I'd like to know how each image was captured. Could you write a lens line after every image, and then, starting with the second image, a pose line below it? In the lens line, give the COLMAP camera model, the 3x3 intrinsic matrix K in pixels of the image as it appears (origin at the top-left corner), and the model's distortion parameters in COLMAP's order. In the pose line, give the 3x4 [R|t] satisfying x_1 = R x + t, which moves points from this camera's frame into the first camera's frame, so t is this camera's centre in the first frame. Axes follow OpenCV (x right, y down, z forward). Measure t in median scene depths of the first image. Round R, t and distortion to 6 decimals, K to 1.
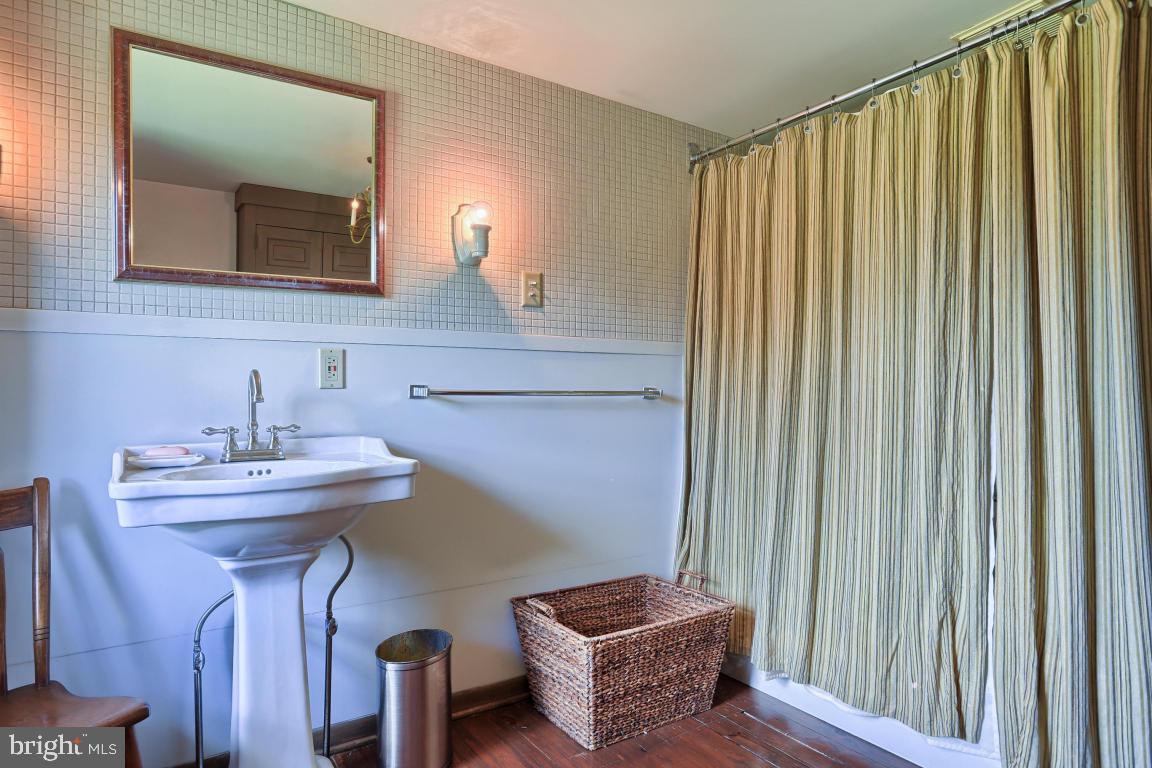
lens RADIAL K [[675.6, 0, 577.7], [0, 675.6, 379.5], [0, 0, 1]] dist [0.001038, 0.001510]
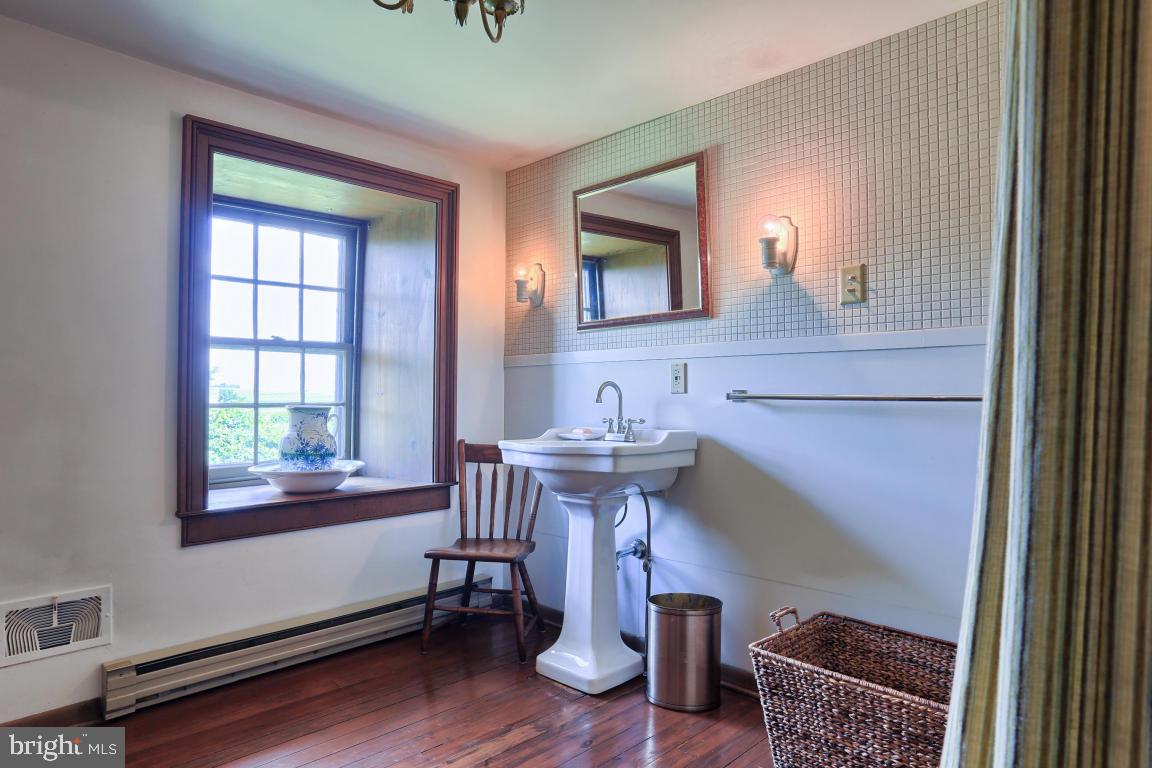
lens RADIAL K [[675.6, 0, 579.2], [0, 675.6, 389.5], [0, 0, 1]] dist [0.001038, 0.001510]
pose [[0.224637, -0.010629, -0.974384, 0.796098], [0.011604, 0.999899, -0.008232, 0.012785], [0.974373, -0.009457, 0.224738, 0.469472]]
